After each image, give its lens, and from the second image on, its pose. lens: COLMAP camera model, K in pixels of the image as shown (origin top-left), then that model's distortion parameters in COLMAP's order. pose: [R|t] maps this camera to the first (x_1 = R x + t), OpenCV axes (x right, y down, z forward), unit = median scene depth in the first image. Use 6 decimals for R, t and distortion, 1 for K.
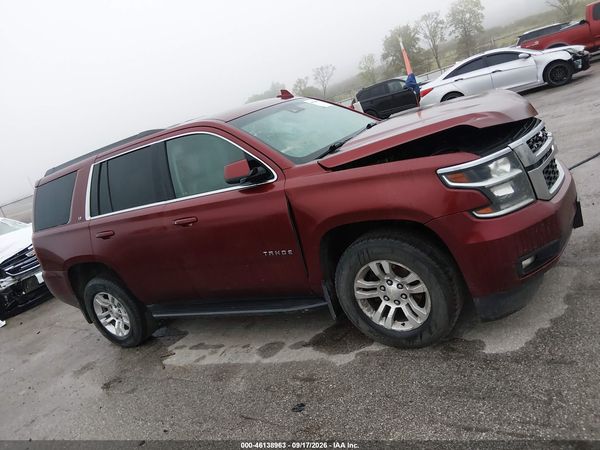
lens RADIAL K [[457.3, 0, 300.0], [0, 457.3, 225.0], [0, 0, 1]] dist [0.083473, -0.144641]
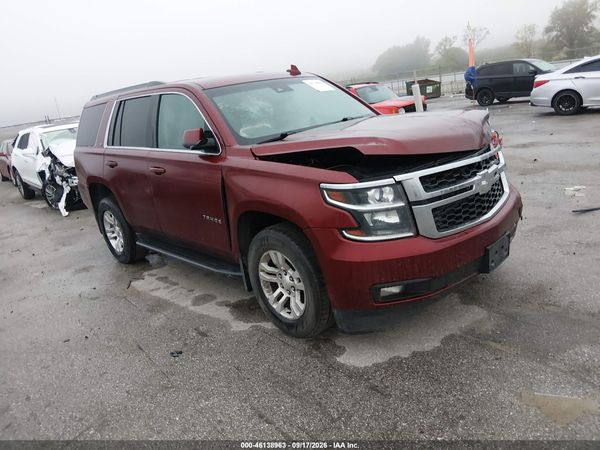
lens RADIAL K [[457.3, 0, 300.0], [0, 457.3, 225.0], [0, 0, 1]] dist [0.083473, -0.144641]
pose [[0.943717, 0.259195, -0.205465, 0.366940], [-0.236415, 0.963049, 0.129016, -0.113453], [0.231313, -0.073179, 0.970123, -0.023281]]
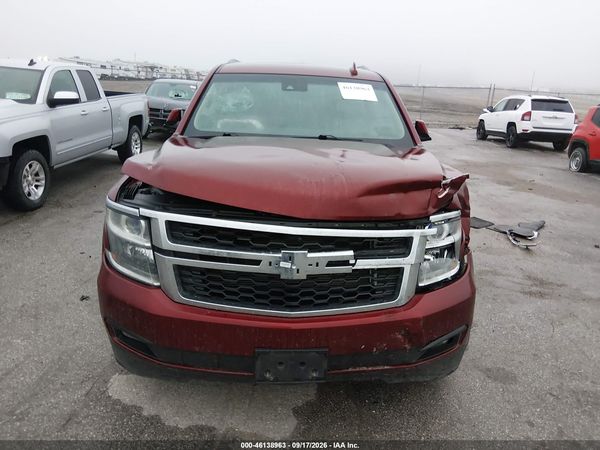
lens RADIAL K [[457.3, 0, 300.0], [0, 457.3, 225.0], [0, 0, 1]] dist [0.083473, -0.144641]
pose [[0.481438, 0.560293, -0.674010, 0.874138], [-0.410753, 0.823552, 0.391208, -0.443201], [0.774273, 0.088509, 0.626632, 0.525460]]
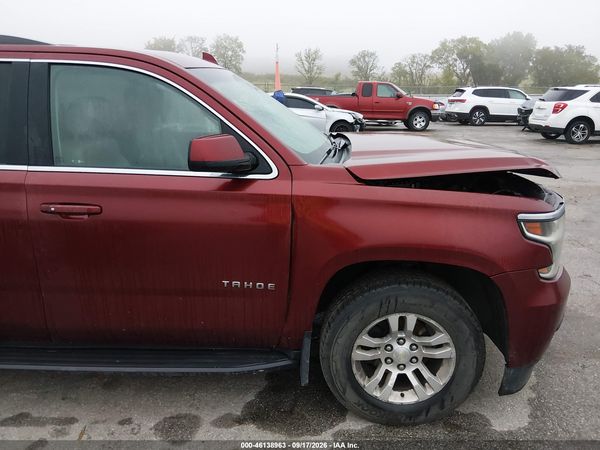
lens RADIAL K [[457.3, 0, 300.0], [0, 457.3, 225.0], [0, 0, 1]] dist [0.083473, -0.144641]
pose [[0.821314, 0.167272, 0.545402, -0.350427], [-0.145933, 0.985841, -0.082594, 0.018210], [-0.551495, -0.011757, 0.834096, 0.390995]]
